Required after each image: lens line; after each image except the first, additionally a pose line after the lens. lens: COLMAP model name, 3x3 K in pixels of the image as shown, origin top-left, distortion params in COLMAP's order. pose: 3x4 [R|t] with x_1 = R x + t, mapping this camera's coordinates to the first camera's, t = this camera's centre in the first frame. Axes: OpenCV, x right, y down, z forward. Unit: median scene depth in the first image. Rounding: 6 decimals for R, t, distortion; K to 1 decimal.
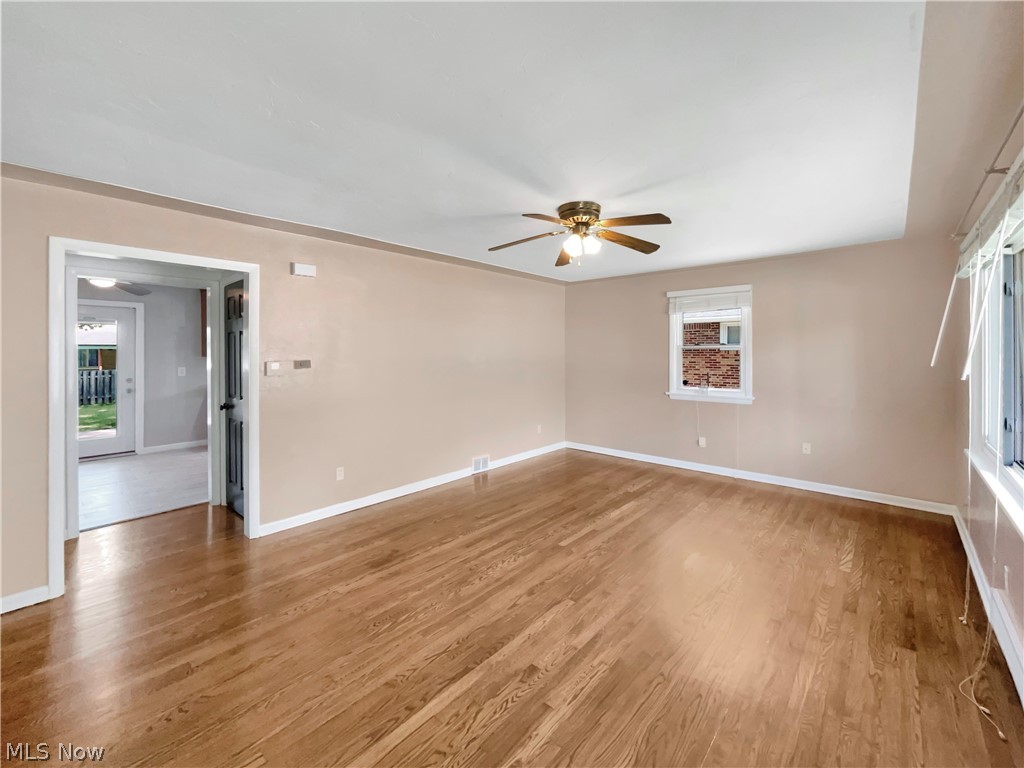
lens RADIAL K [[424.5, 0, 513.0], [0, 424.5, 354.3], [0, 0, 1]] dist [0.010229, 0.000337]
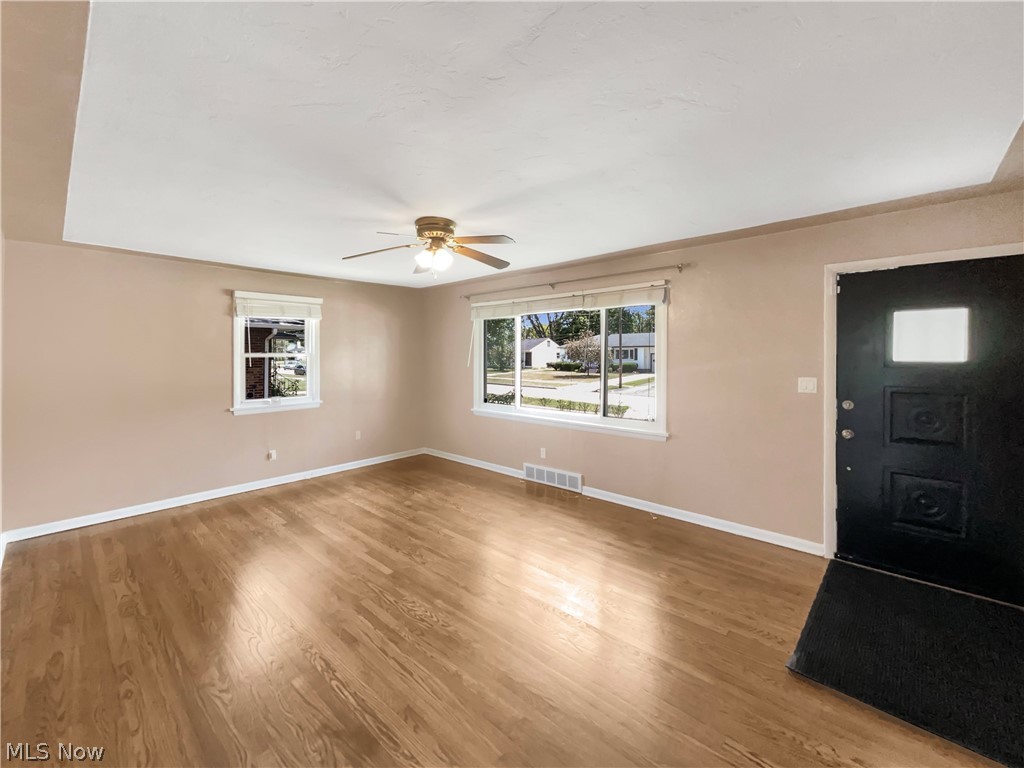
lens RADIAL K [[424.5, 0, 513.0], [0, 424.5, 354.3], [0, 0, 1]] dist [0.010229, 0.000337]
pose [[0.011355, 0.009336, 0.999892, -0.865341], [0.007141, 0.999930, -0.009417, -0.008779], [-0.999910, 0.007247, 0.011288, 0.786055]]
